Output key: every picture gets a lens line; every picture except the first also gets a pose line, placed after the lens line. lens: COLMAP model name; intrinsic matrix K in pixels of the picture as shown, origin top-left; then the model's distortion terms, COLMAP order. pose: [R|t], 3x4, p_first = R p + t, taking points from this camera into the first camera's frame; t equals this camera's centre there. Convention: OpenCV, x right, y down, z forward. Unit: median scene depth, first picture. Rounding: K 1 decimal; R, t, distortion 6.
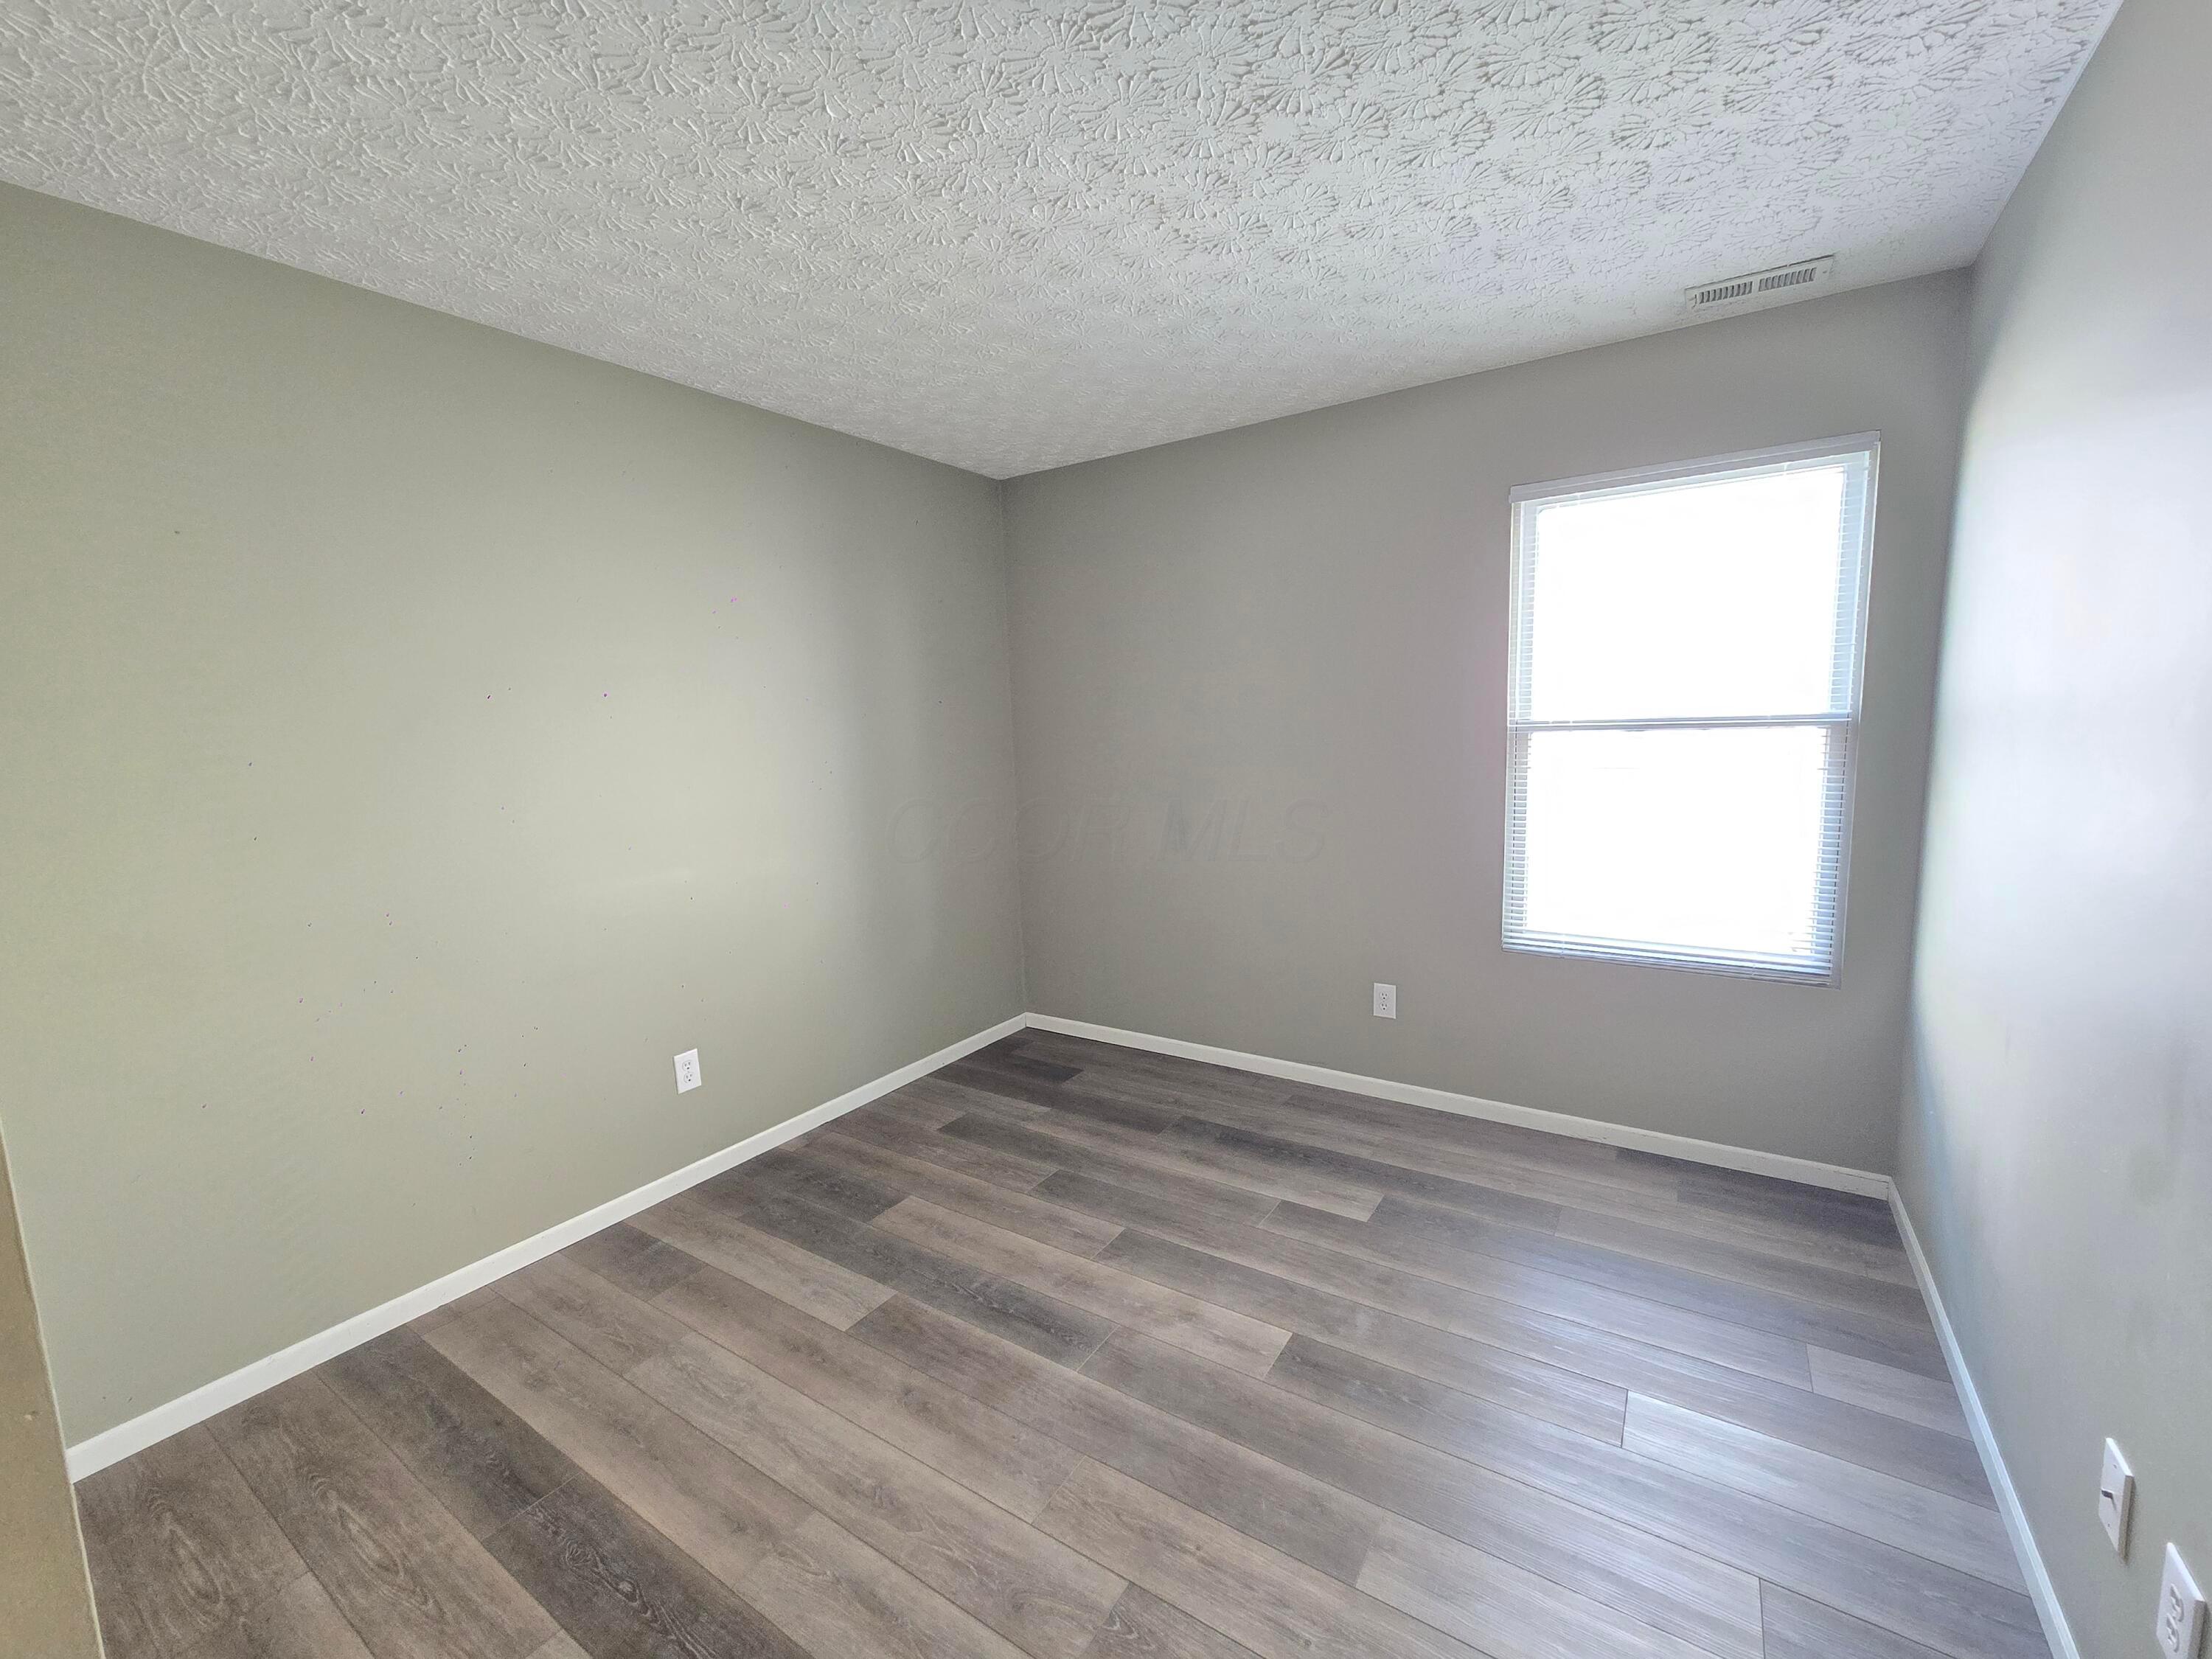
lens RADIAL K [[907.9, 0, 1108.2], [0, 907.9, 837.1], [0, 0, 1]] dist [-0.000562, 0.000406]
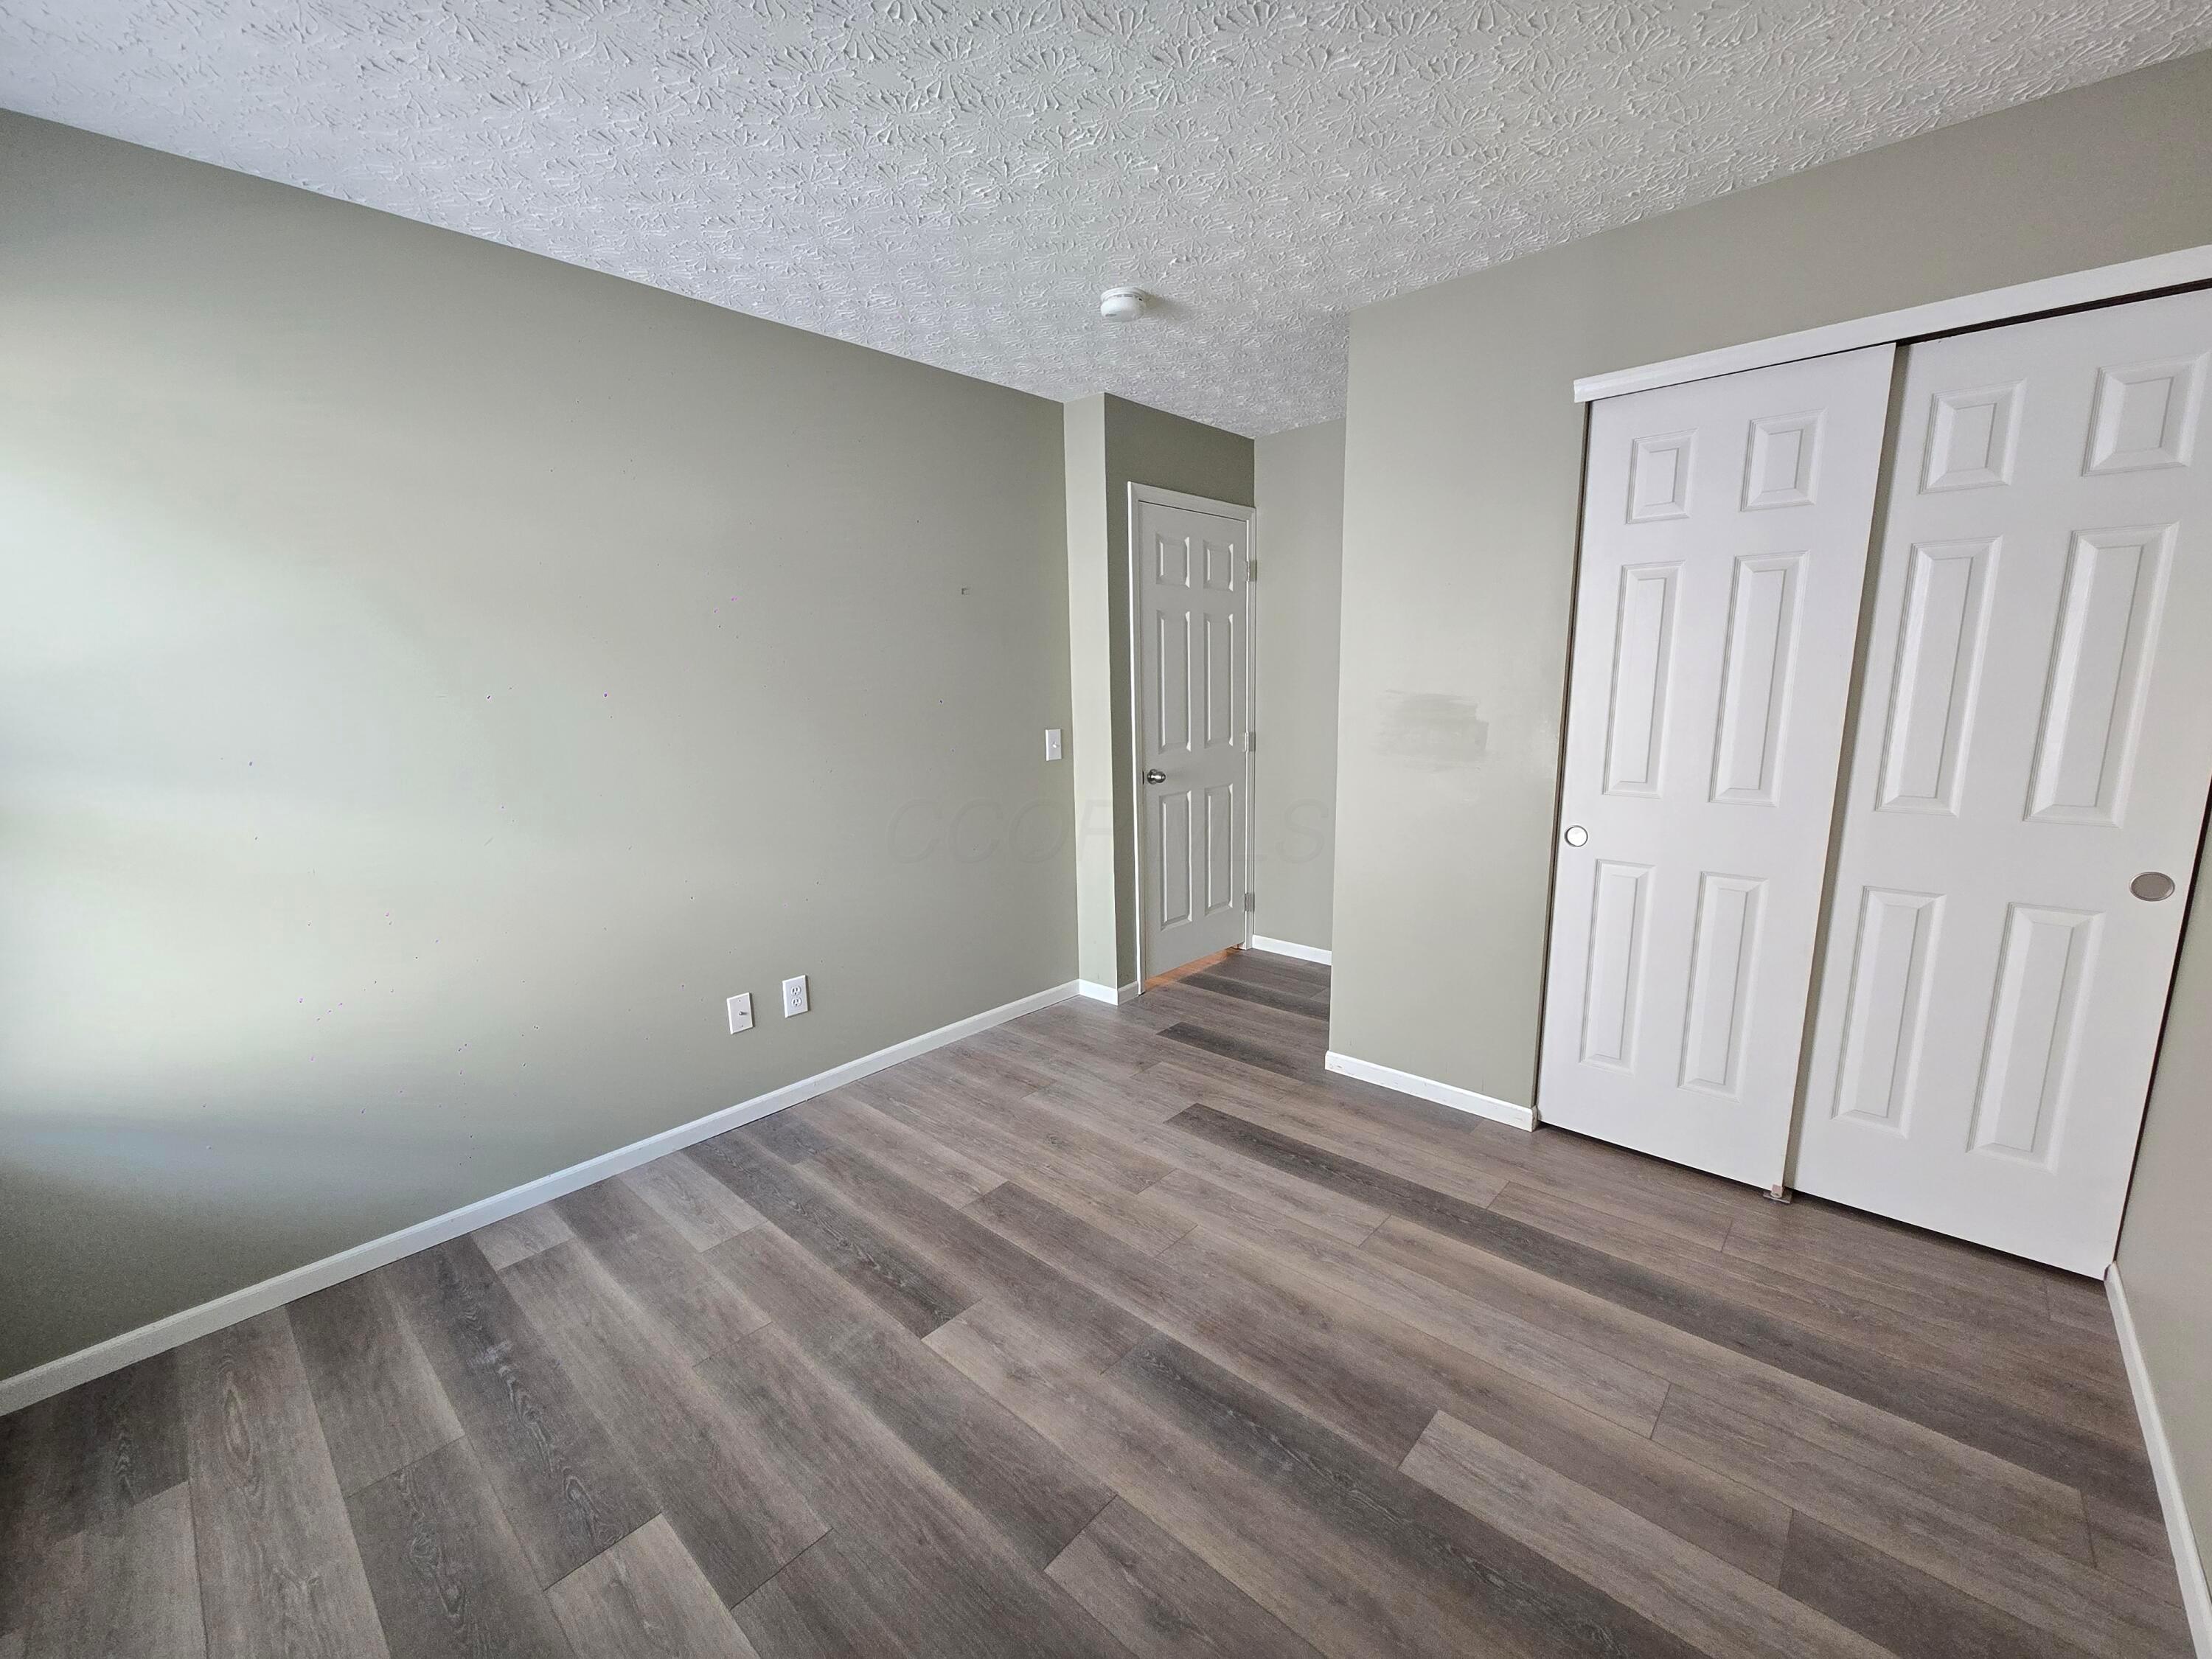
lens RADIAL K [[907.9, 0, 1108.2], [0, 907.9, 837.1], [0, 0, 1]] dist [-0.000562, 0.000406]
pose [[-0.985870, 0.027451, 0.165250, -0.137542], [0.075570, 0.953277, 0.292493, -0.180085], [-0.149500, 0.300847, -0.941881, 1.509094]]
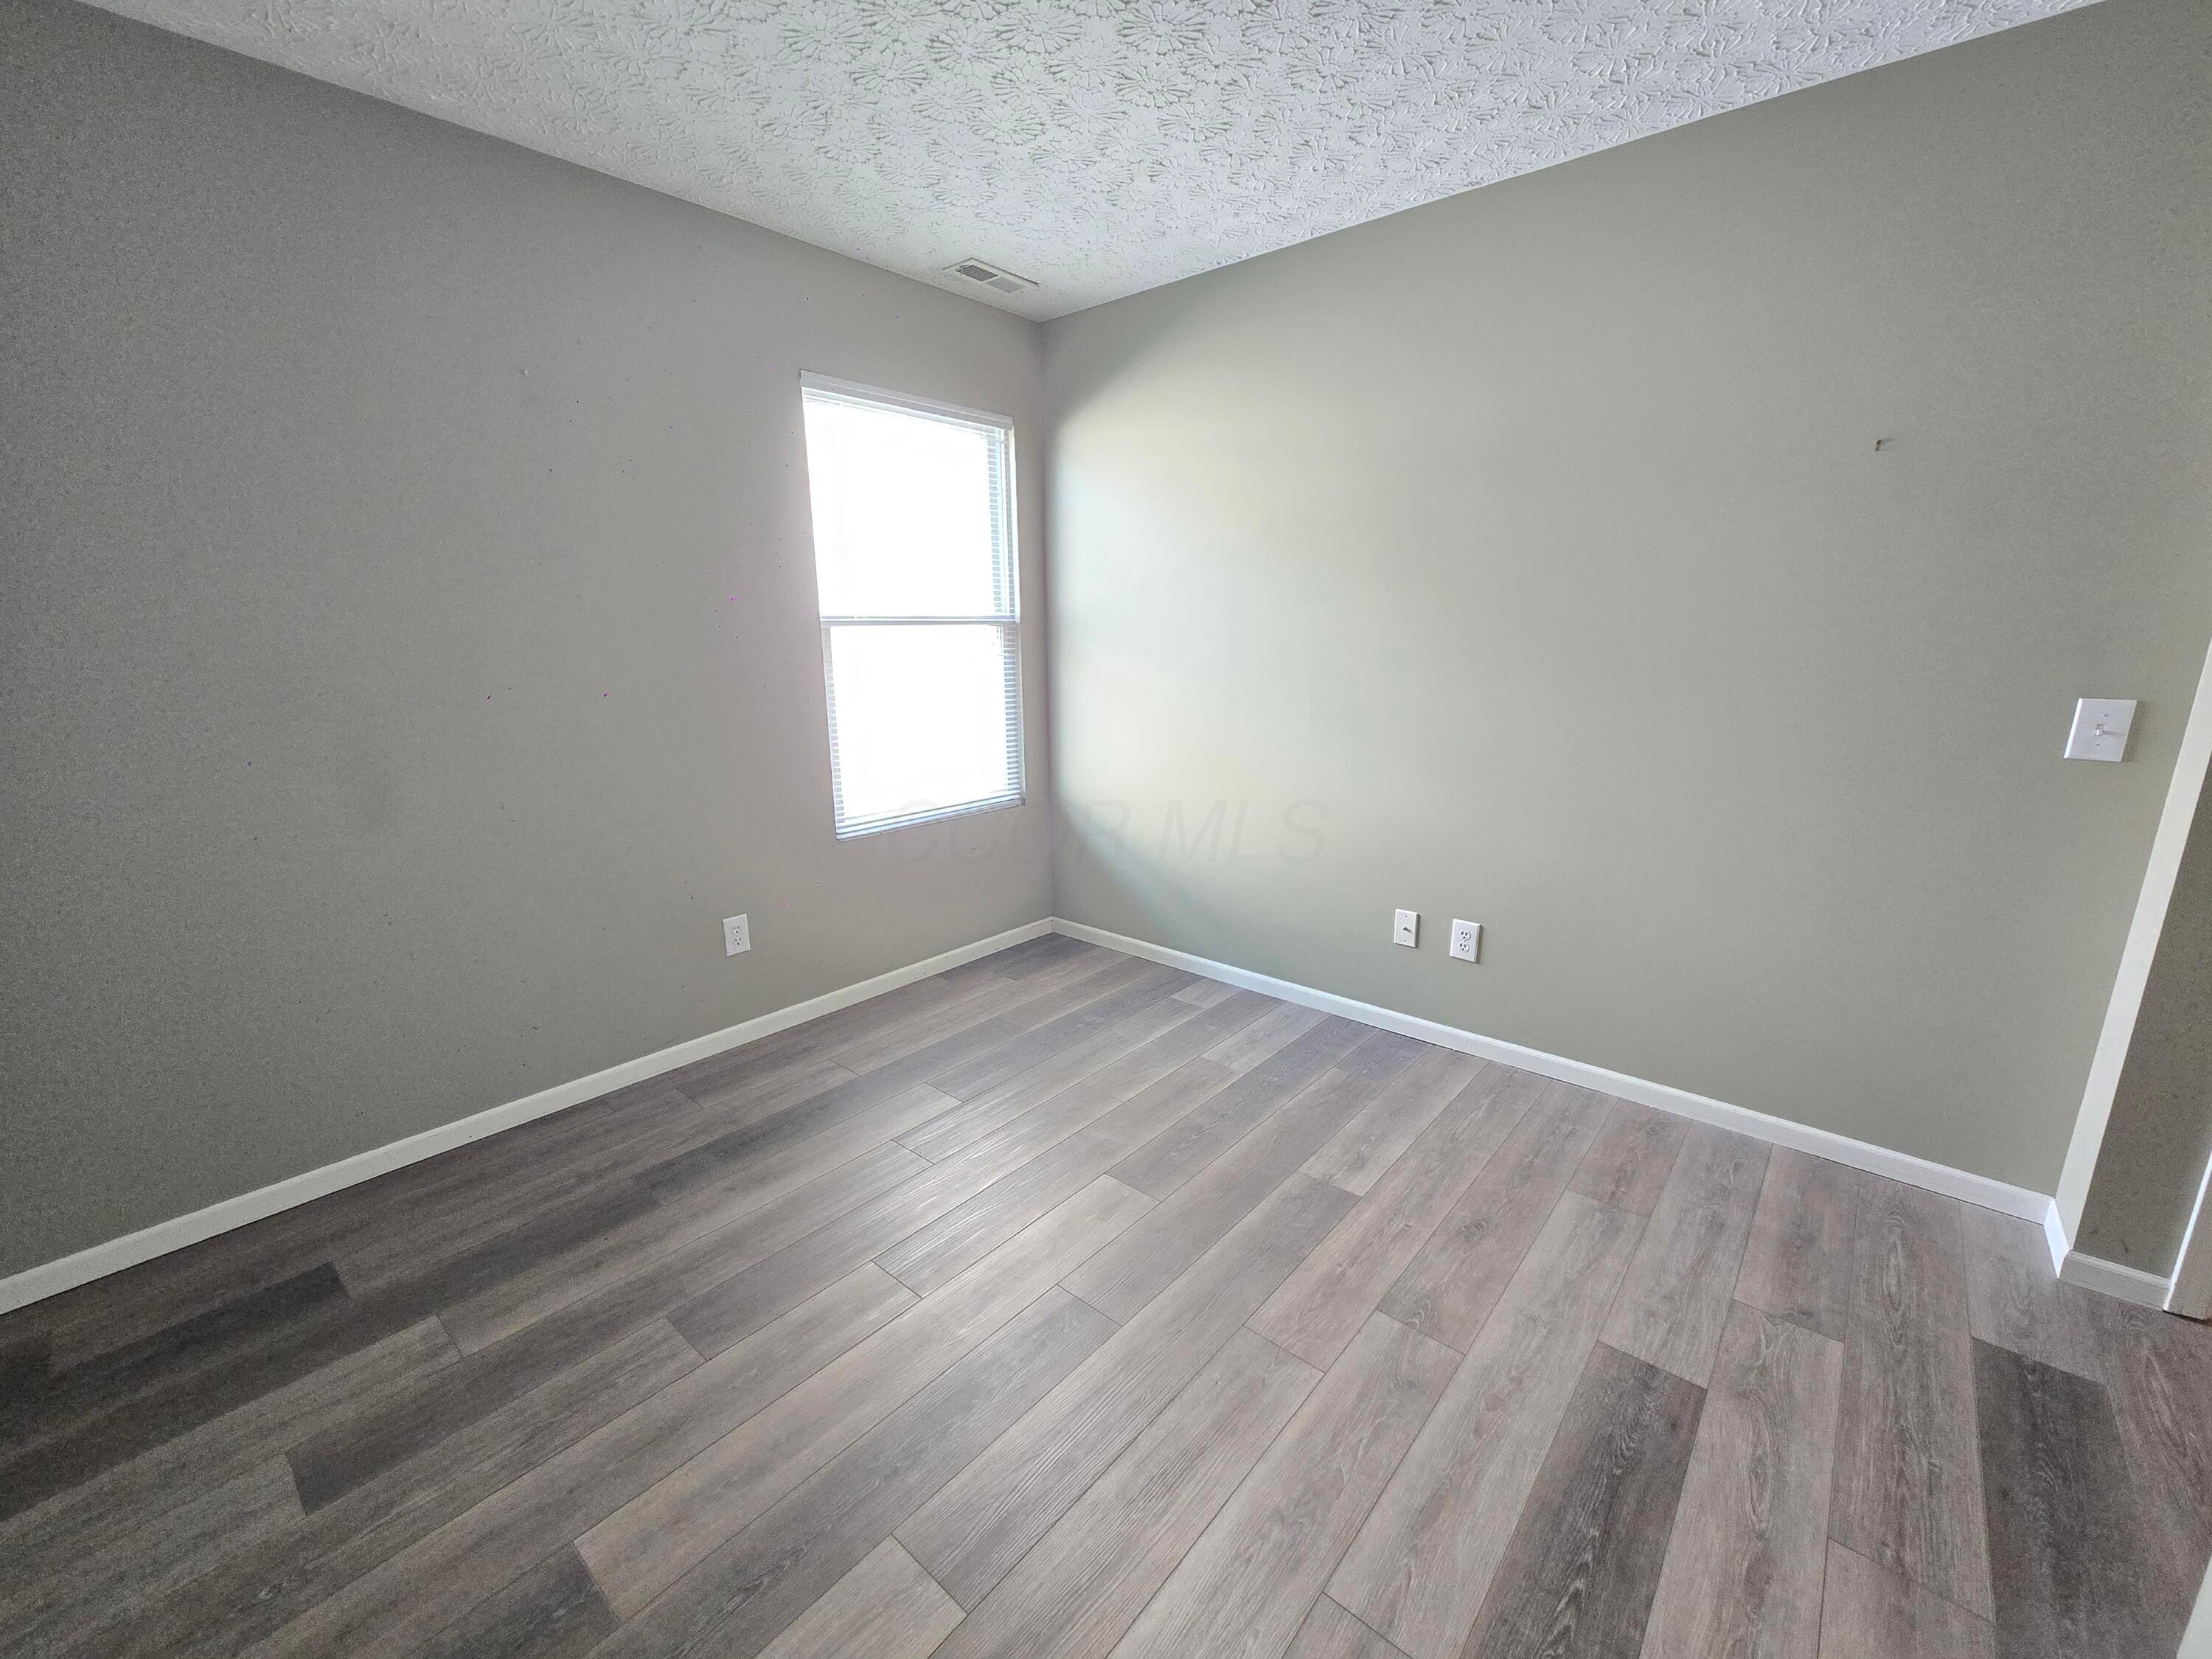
lens RADIAL K [[907.9, 0, 1108.2], [0, 907.9, 837.1], [0, 0, 1]] dist [-0.000562, 0.000406]
pose [[0.130553, -0.198596, 0.971347, -0.687354], [0.127784, 0.974931, 0.182154, -0.038700], [-0.983172, 0.100342, 0.152657, 0.704941]]
